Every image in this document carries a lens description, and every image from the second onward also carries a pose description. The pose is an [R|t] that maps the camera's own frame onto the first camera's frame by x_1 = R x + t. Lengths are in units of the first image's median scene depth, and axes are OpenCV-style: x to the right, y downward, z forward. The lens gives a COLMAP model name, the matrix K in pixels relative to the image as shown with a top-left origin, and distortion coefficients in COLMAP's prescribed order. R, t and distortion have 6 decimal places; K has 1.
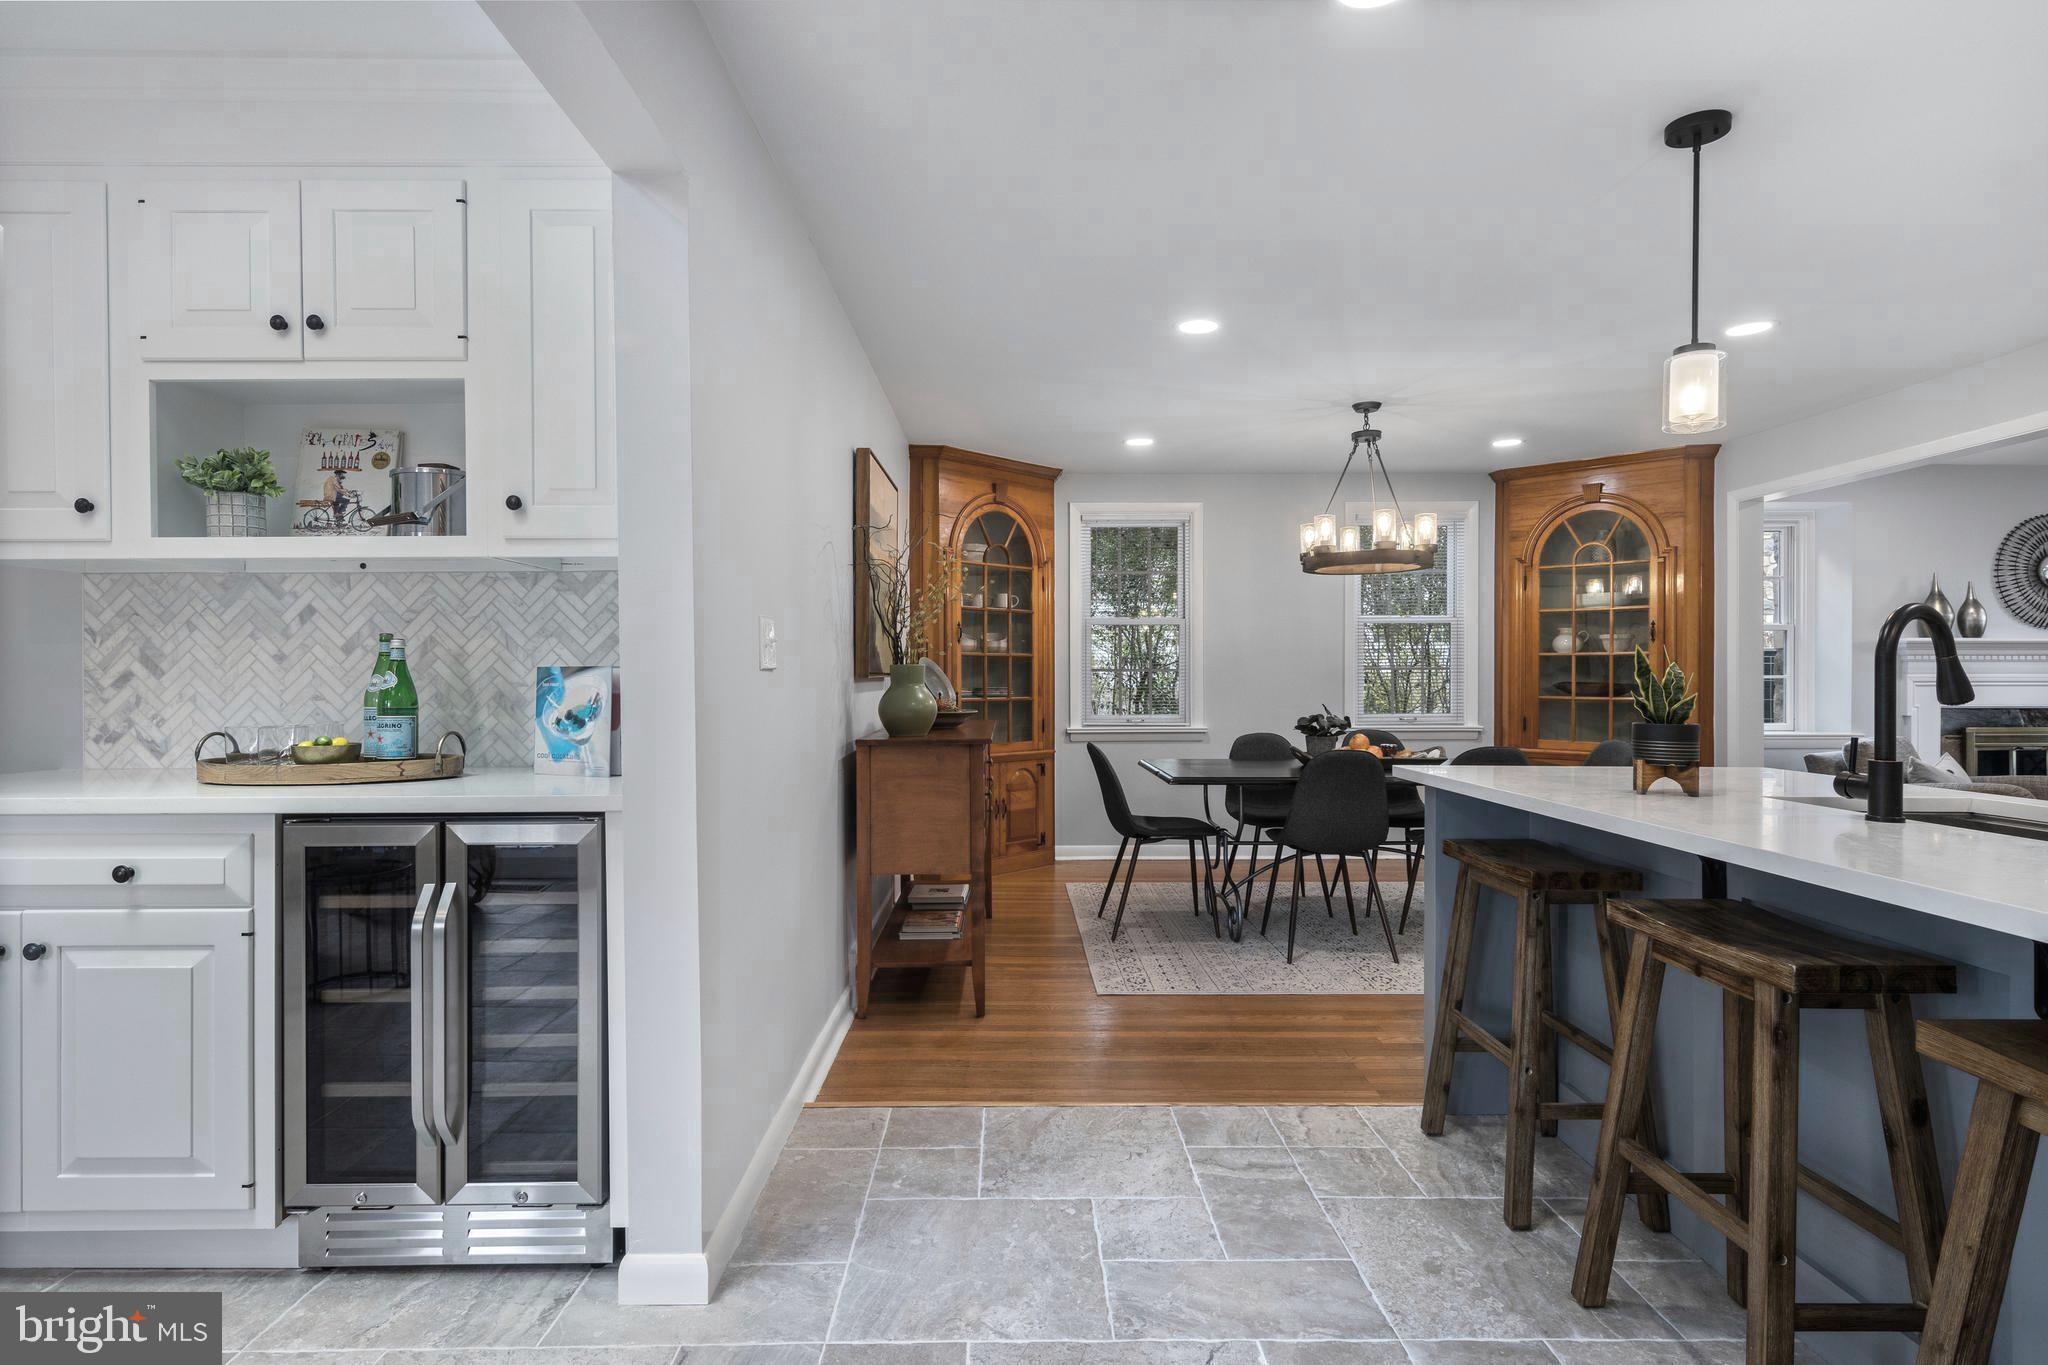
lens RADIAL K [[1039.7, 0, 1025.2], [0, 1039.7, 683.5], [0, 0, 1]] dist [0.017297, -0.008918]
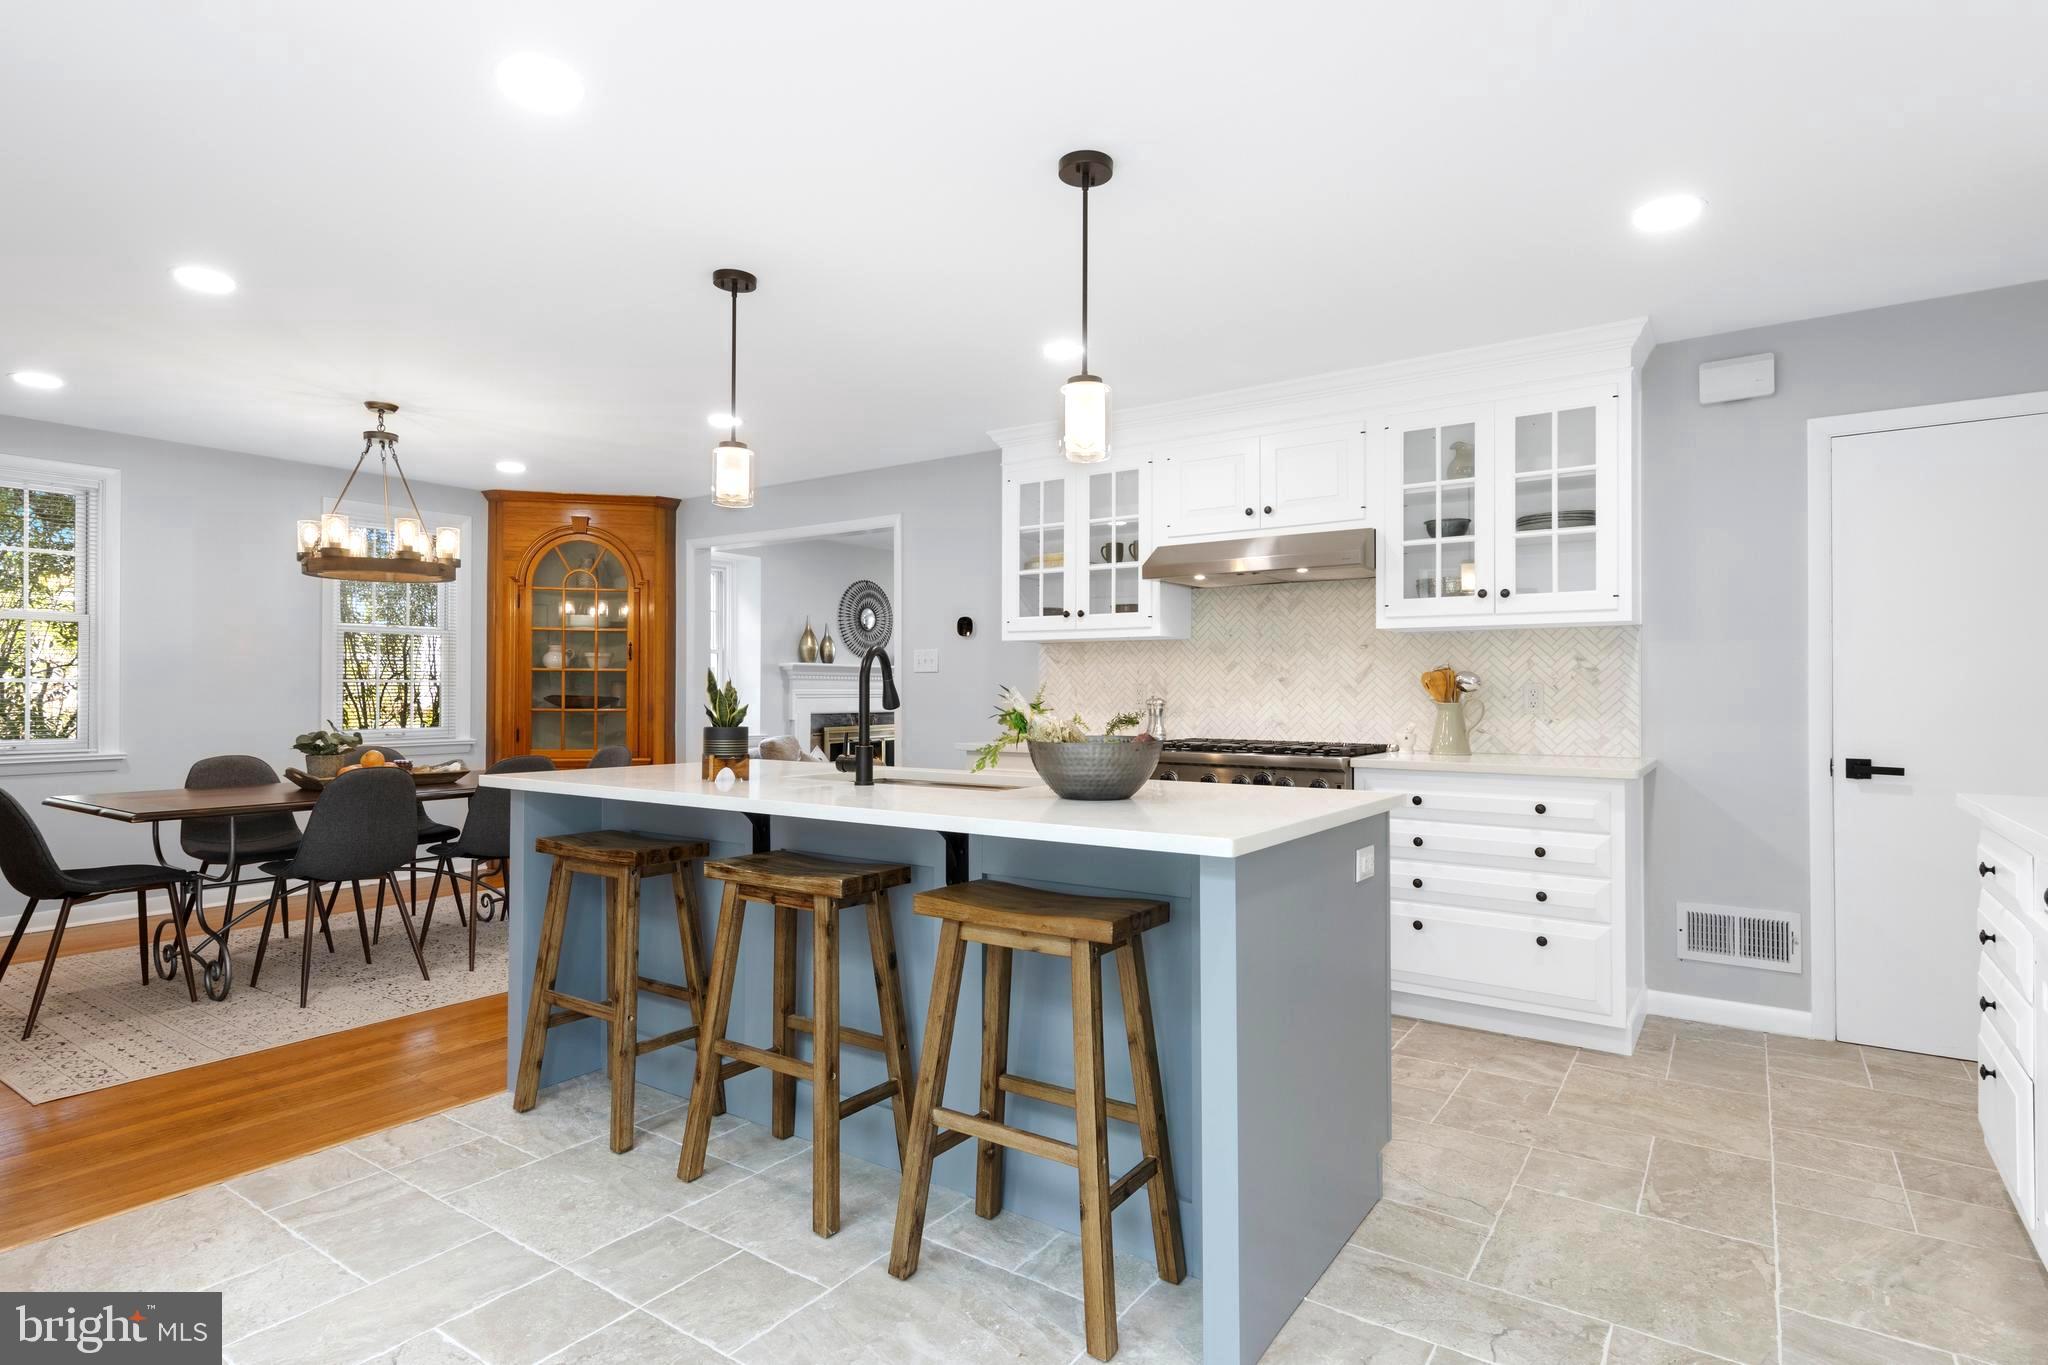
lens RADIAL K [[1047.0, 0, 1021.7], [0, 1047.0, 681.6], [0, 0, 1]] dist [0.010347, -0.000806]
pose [[0.581767, 0.009478, 0.813300, -0.208693], [0.001919, 0.999913, -0.013026, -0.001003], [-0.813353, 0.009138, 0.581699, -0.064926]]
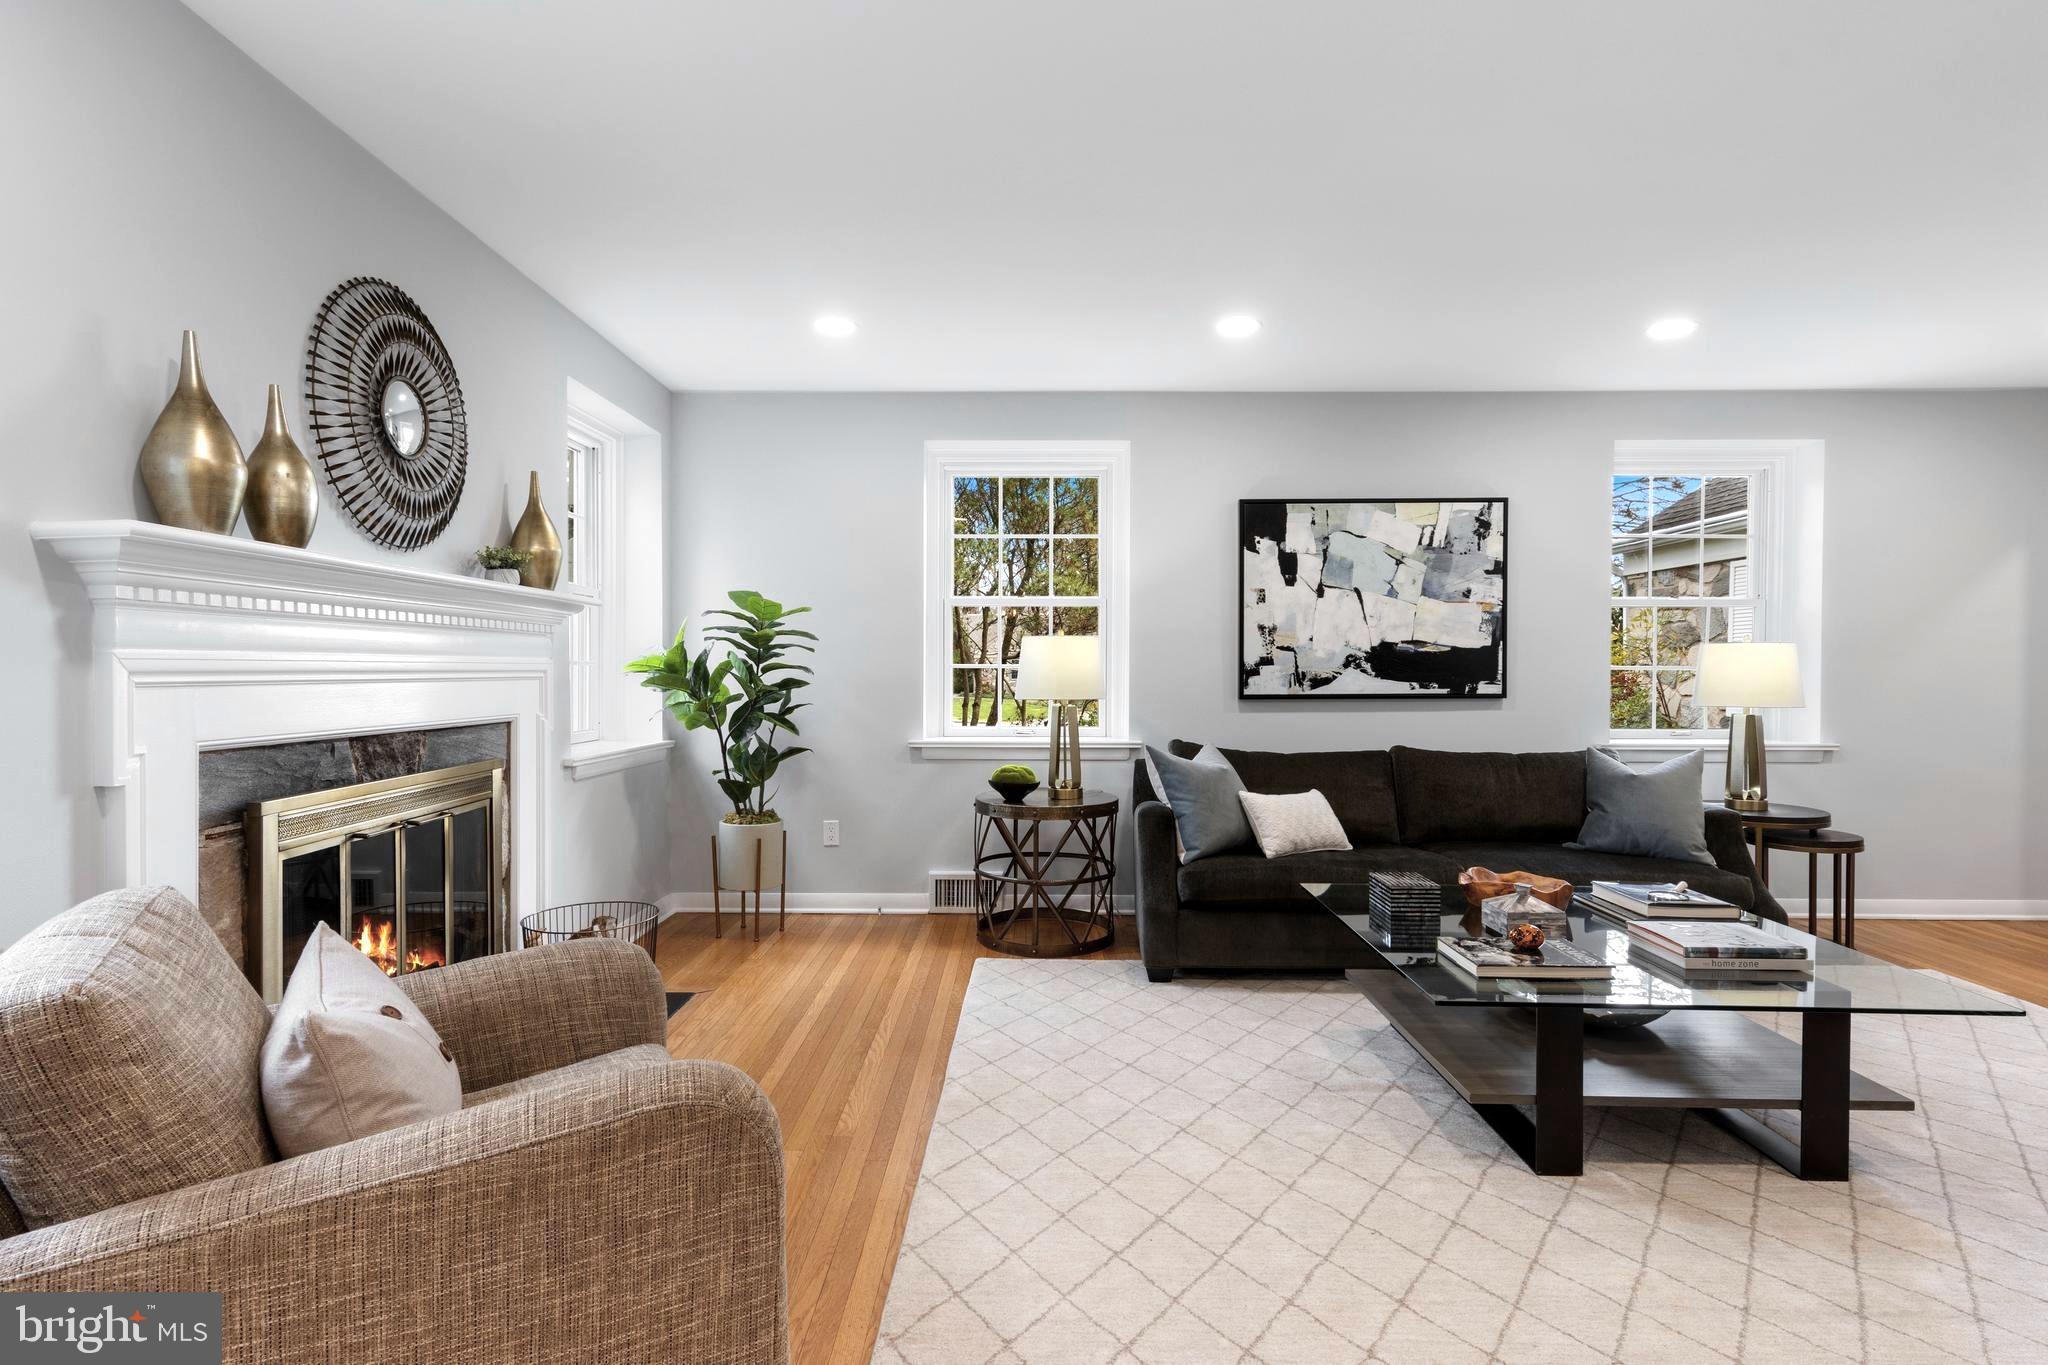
lens RADIAL K [[1047.0, 0, 1021.7], [0, 1047.0, 681.6], [0, 0, 1]] dist [0.010347, -0.000806]
pose [[0.017948, -0.011716, 0.999770, 1.339877], [0.002673, 0.999928, 0.011670, -0.004683], [-0.999835, 0.002463, 0.017978, 1.801367]]
